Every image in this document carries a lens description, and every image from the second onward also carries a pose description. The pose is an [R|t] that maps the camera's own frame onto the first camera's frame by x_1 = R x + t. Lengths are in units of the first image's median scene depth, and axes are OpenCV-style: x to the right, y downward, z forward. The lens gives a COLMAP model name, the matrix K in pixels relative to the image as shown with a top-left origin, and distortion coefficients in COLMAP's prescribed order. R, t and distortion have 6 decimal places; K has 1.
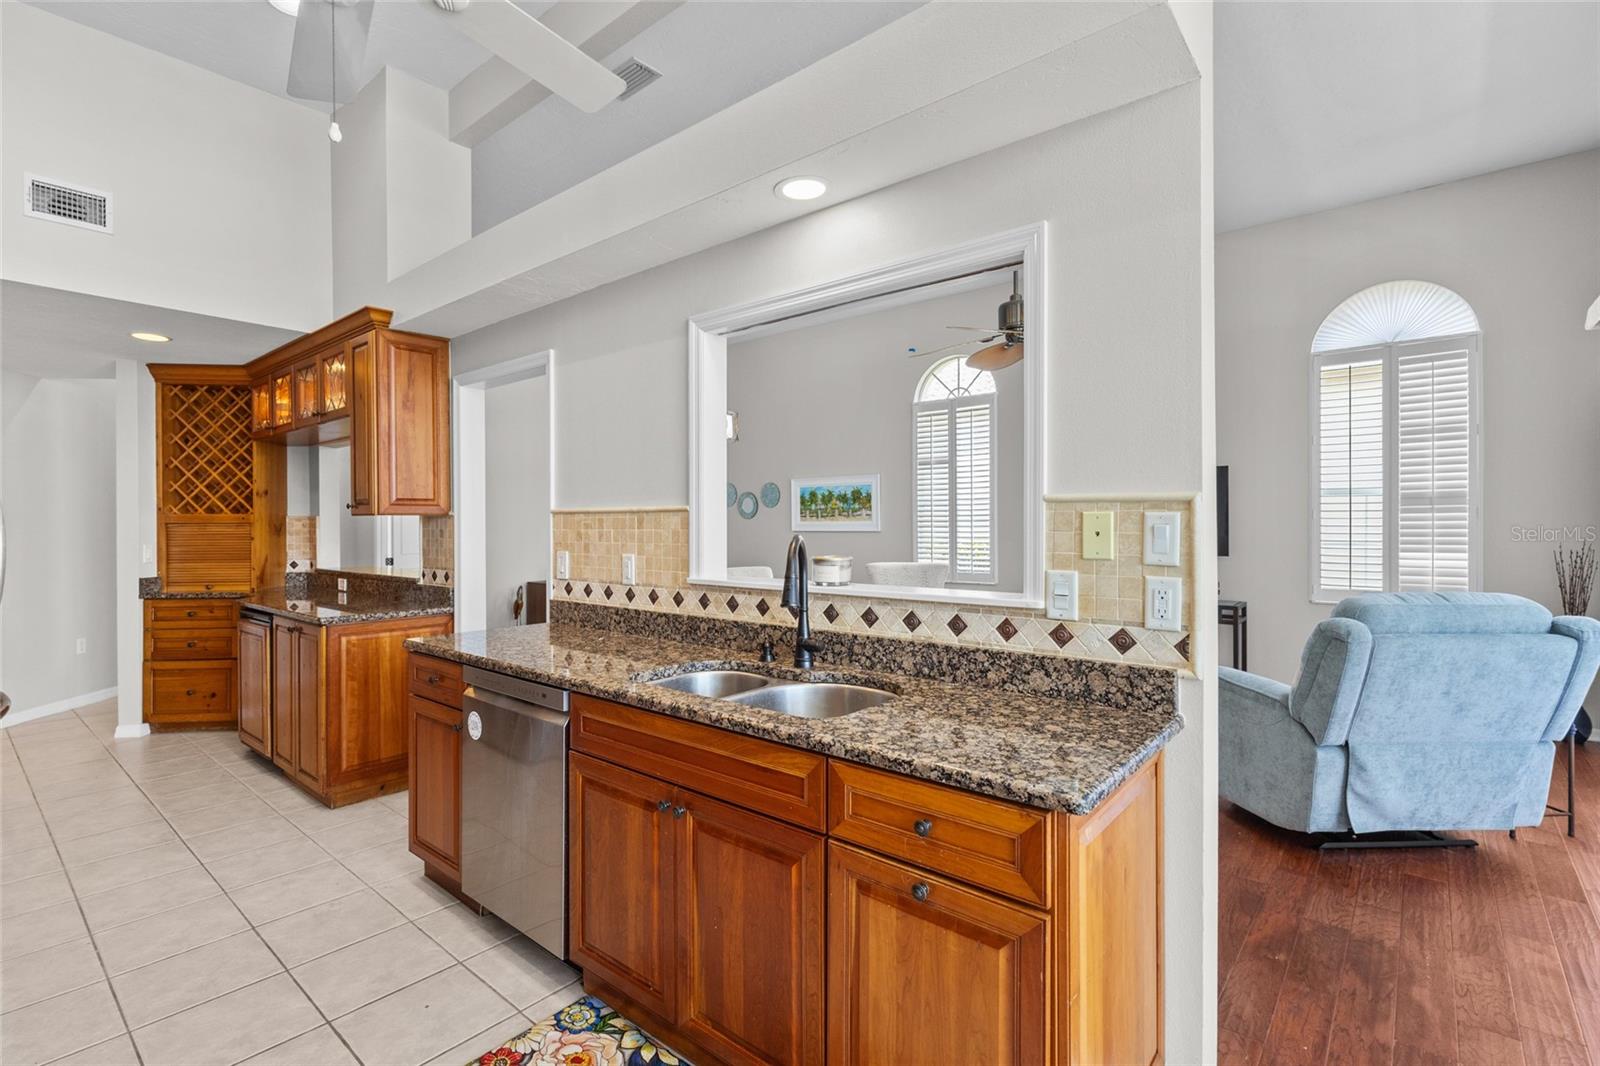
lens RADIAL K [[737.0, 0, 792.9], [0, 737.0, 528.5], [0, 0, 1]] dist [0.001318, 0.001733]
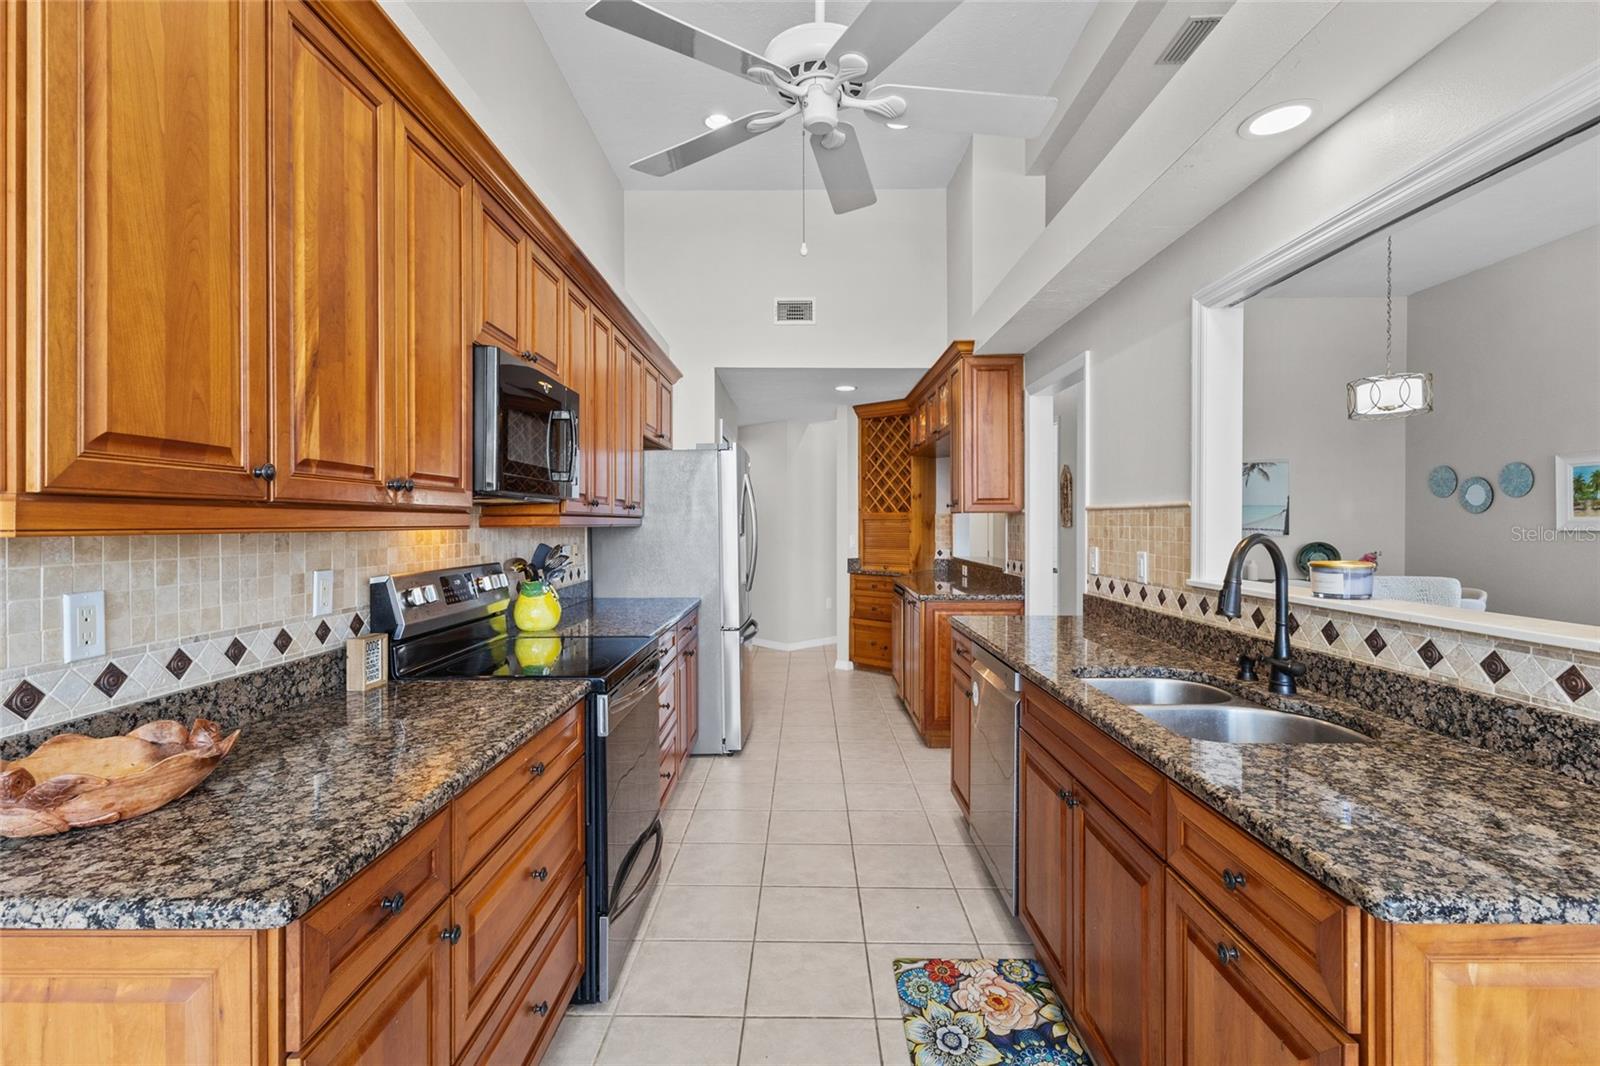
lens RADIAL K [[737.0, 0, 796.4], [0, 737.0, 526.8], [0, 0, 1]] dist [0.001318, 0.001733]
pose [[0.638323, 0.007552, -0.769732, 0.228438], [-0.005265, 0.999971, 0.005445, -0.000782], [0.769751, 0.000577, 0.638344, 0.033198]]
